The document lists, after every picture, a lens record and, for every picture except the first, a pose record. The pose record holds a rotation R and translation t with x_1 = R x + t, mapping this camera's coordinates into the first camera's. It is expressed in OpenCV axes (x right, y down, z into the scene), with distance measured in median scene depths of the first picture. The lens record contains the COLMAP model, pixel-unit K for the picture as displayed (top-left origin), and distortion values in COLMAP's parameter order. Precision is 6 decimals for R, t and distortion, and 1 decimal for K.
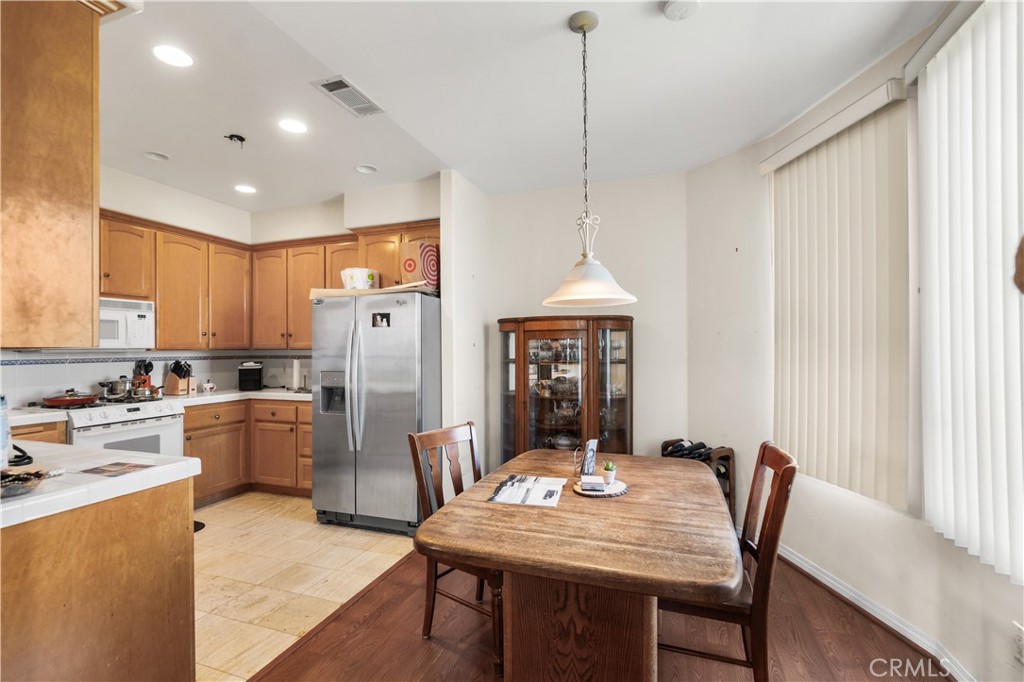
lens RADIAL K [[468.3, 0, 493.3], [0, 468.3, 343.8], [0, 0, 1]] dist [-0.009182, -0.000302]
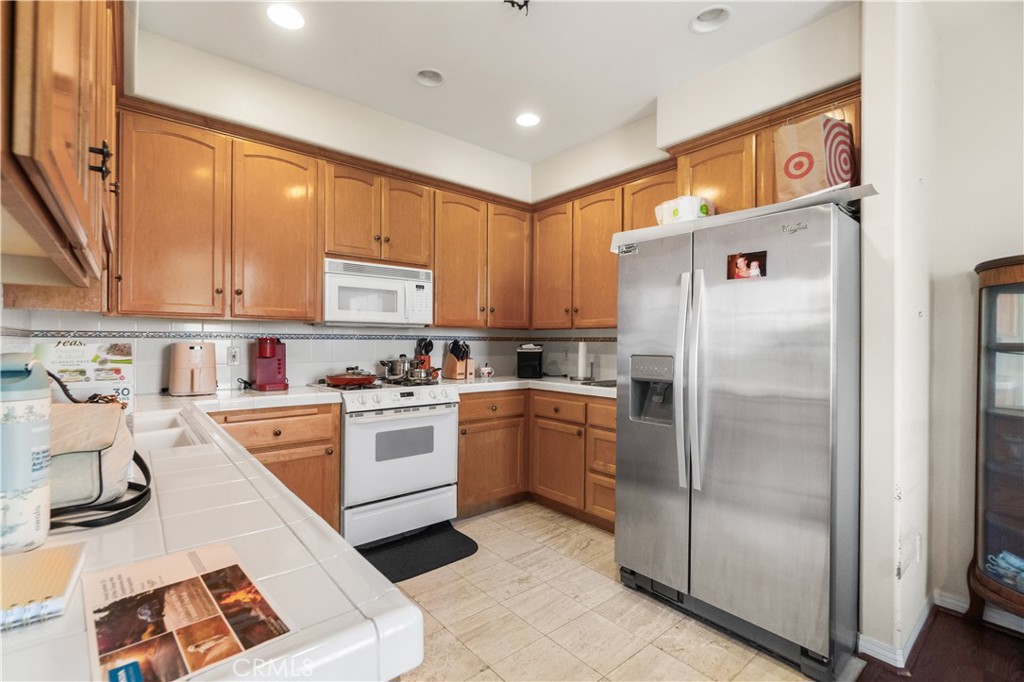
lens RADIAL K [[452.3, 0, 511.6], [0, 452.3, 341.0], [0, 0, 1]] dist [-0.004056, -0.000734]
pose [[0.874162, 0.013642, -0.485443, -0.182493], [-0.010239, 0.999901, 0.009661, 0.030303], [0.485527, -0.003475, 0.874215, 0.324002]]
